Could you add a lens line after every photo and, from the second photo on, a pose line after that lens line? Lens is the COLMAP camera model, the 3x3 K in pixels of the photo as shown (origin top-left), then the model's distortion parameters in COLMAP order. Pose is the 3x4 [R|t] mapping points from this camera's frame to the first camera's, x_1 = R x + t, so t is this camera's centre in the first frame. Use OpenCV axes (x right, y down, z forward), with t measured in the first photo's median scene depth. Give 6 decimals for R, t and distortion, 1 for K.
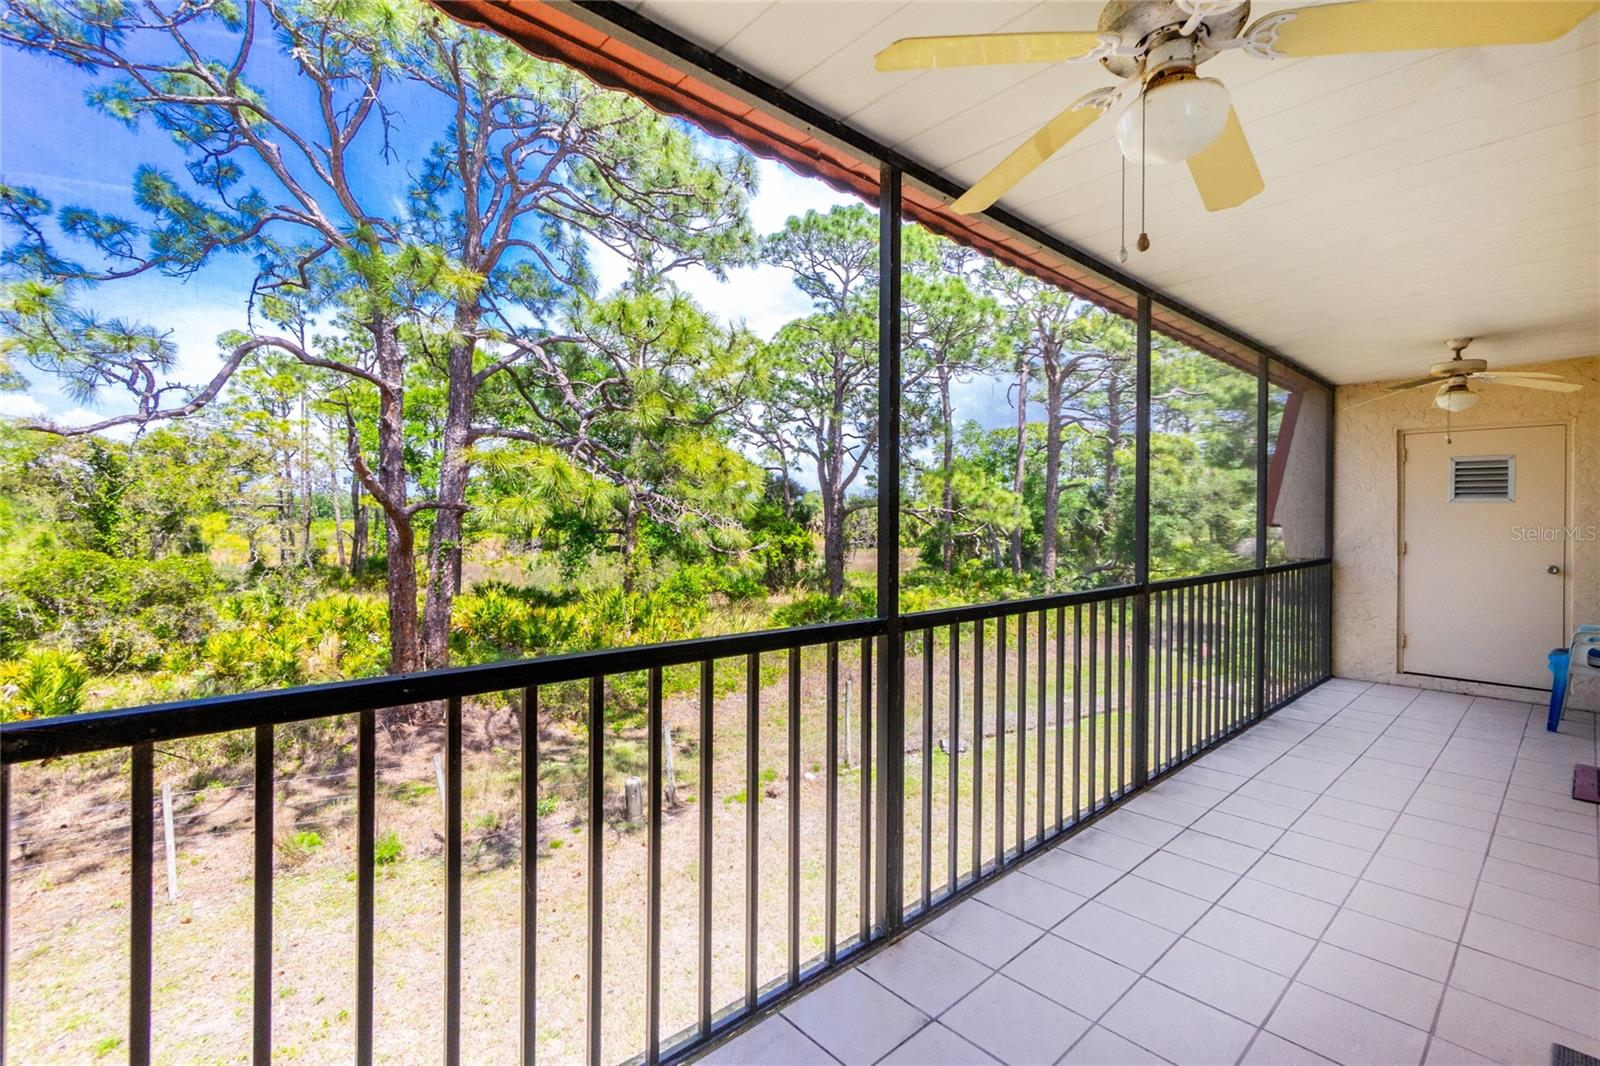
lens RADIAL K [[701.7, 0, 798.7], [0, 701.7, 518.2], [0, 0, 1]] dist [-0.002220, -0.000370]
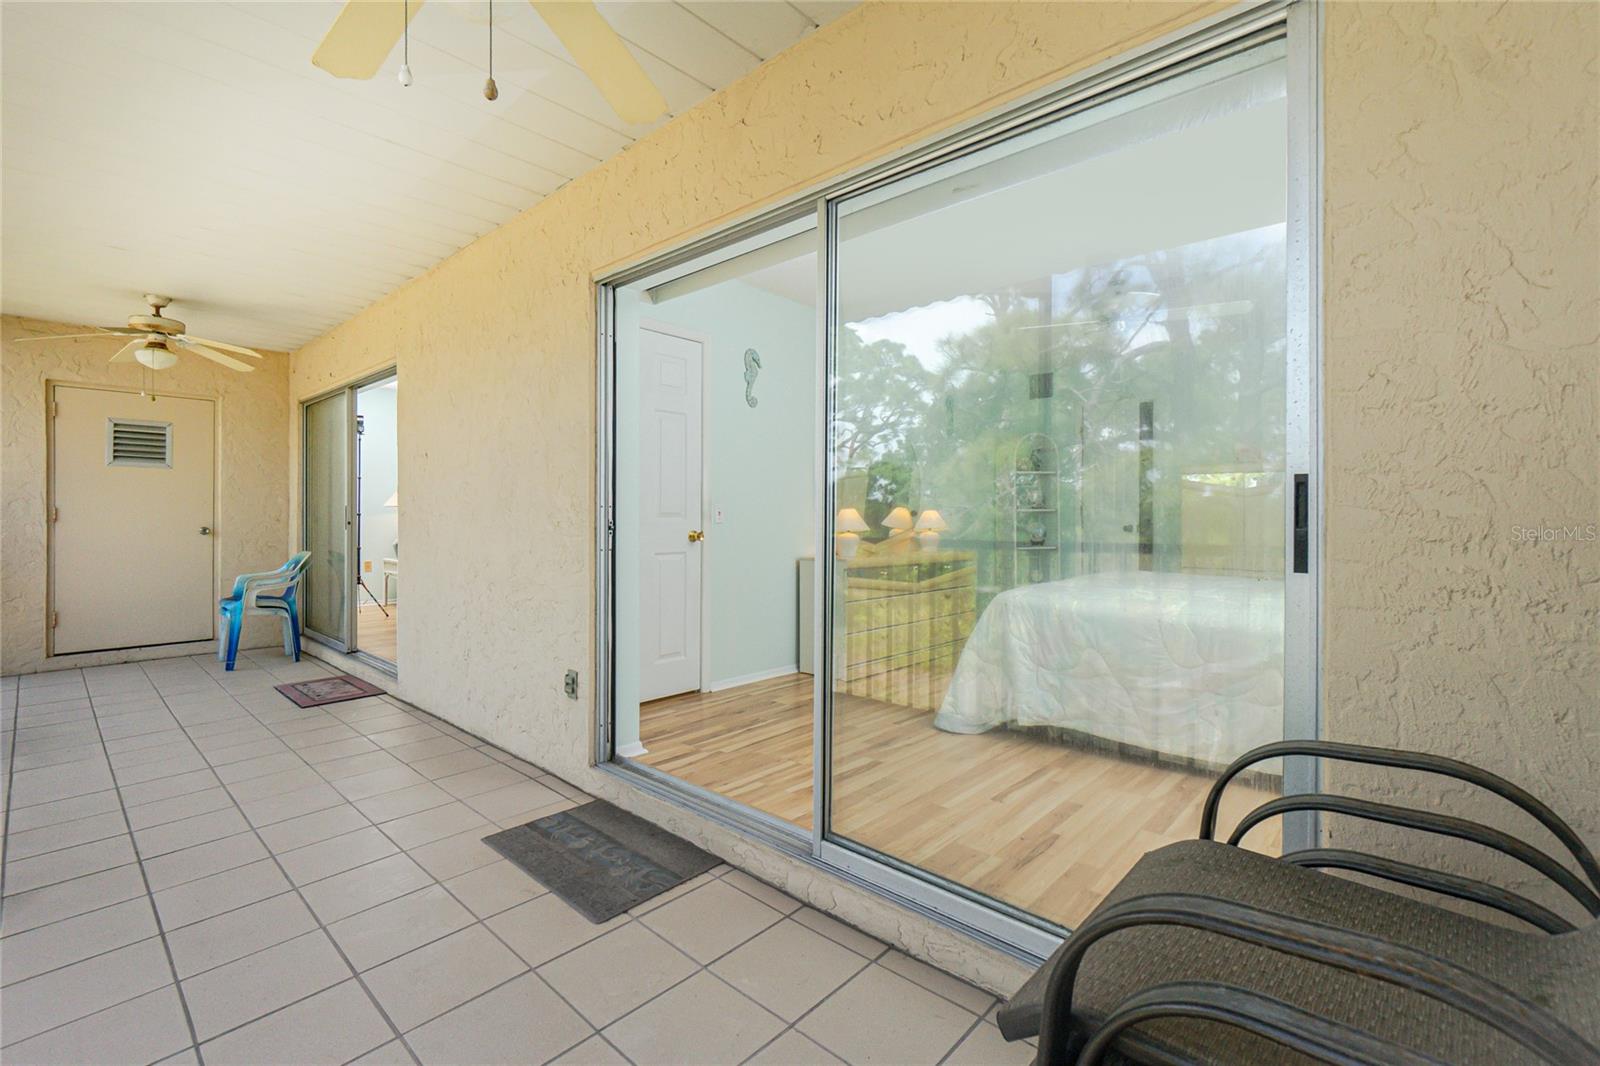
lens RADIAL K [[701.7, 0, 798.7], [0, 701.7, 518.2], [0, 0, 1]] dist [-0.002220, -0.000370]
pose [[-0.072570, -0.015154, 0.997248, -0.093578], [-0.009756, 0.999848, 0.014483, 0.028822], [-0.997316, -0.008678, -0.072707, 0.147079]]
